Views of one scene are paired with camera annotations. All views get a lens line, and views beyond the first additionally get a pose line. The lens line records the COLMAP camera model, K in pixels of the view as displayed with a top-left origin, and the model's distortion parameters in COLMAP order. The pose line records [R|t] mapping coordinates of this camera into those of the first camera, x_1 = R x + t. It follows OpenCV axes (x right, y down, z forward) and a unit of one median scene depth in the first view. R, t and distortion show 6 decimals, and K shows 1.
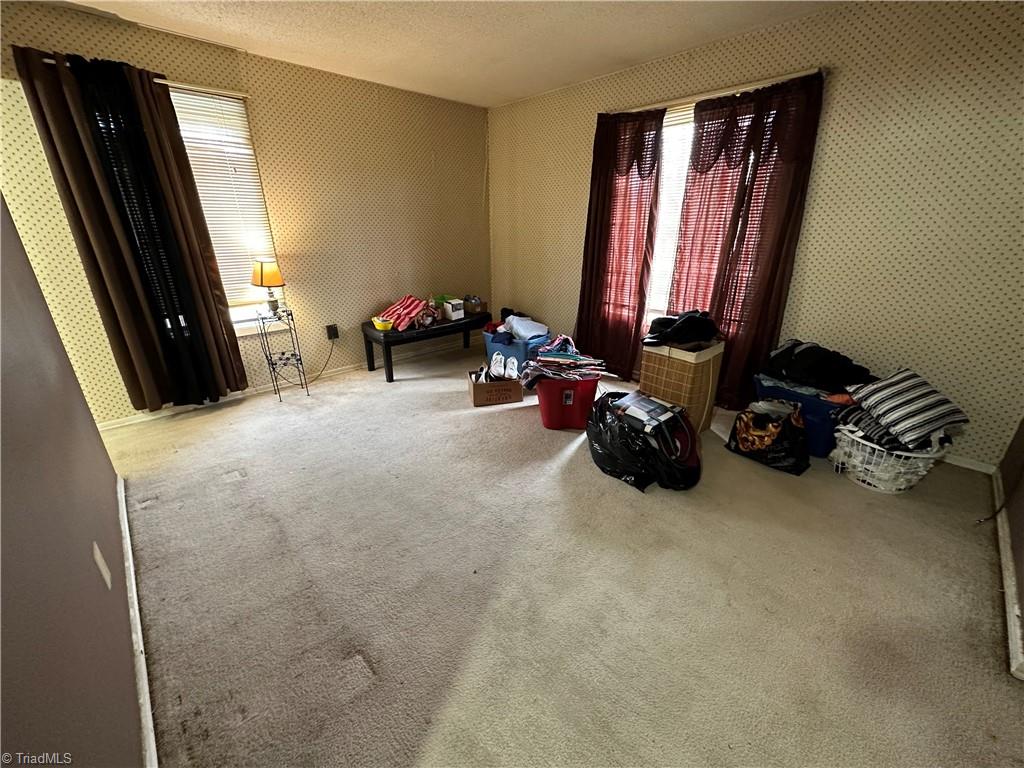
lens RADIAL K [[408.3, 0, 507.3], [0, 408.3, 381.7], [0, 0, 1]] dist [-0.002986, 0.000587]
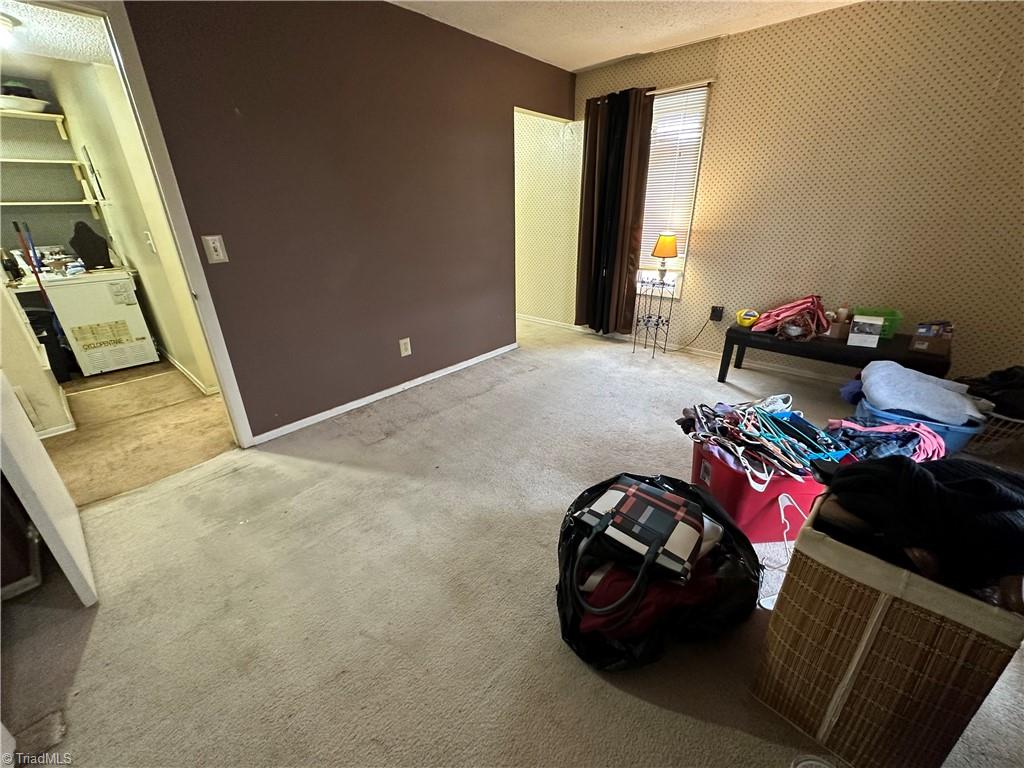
lens RADIAL K [[408.3, 0, 515.2], [0, 408.3, 380.0], [0, 0, 1]] dist [-0.002986, 0.000587]
pose [[0.089526, 0.391385, -0.915862, 0.617145], [-0.341880, 0.875759, 0.340828, -0.194417], [0.935470, 0.282602, 0.212210, 0.503909]]
